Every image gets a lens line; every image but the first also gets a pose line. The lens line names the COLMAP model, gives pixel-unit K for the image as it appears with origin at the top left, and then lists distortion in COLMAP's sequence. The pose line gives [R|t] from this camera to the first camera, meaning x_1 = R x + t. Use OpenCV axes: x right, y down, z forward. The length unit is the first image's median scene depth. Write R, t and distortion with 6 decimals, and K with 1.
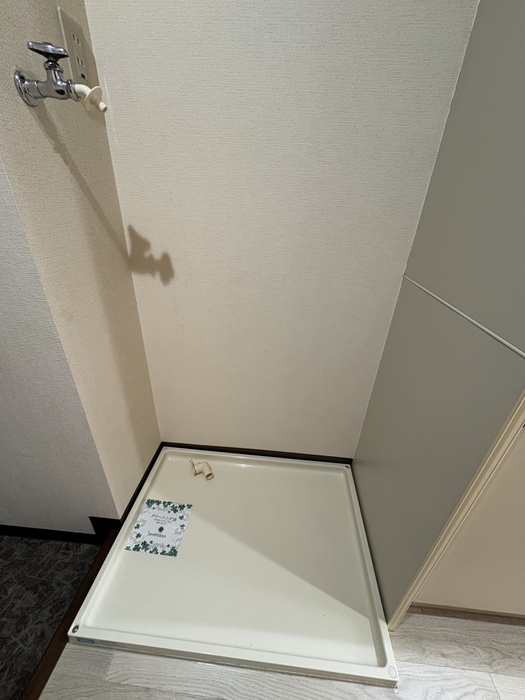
lens RADIAL K [[278.7, 0, 263.1], [0, 278.7, 347.2], [0, 0, 1]] dist [-0.000180, 0.000103]
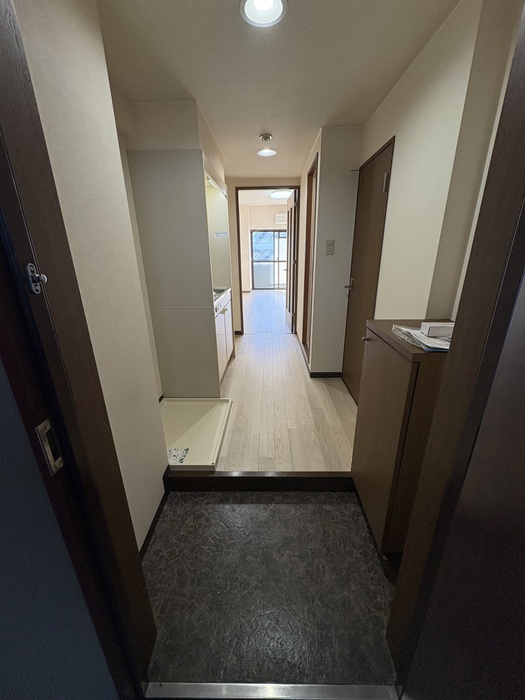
lens RADIAL K [[278.7, 0, 263.1], [0, 278.7, 347.2], [0, 0, 1]] dist [-0.000180, 0.000103]
pose [[-0.063105, -0.363629, 0.929404, -2.504867], [0.472839, 0.809213, 0.348710, -0.432421], [-0.878886, 0.461464, 0.120873, -0.143789]]
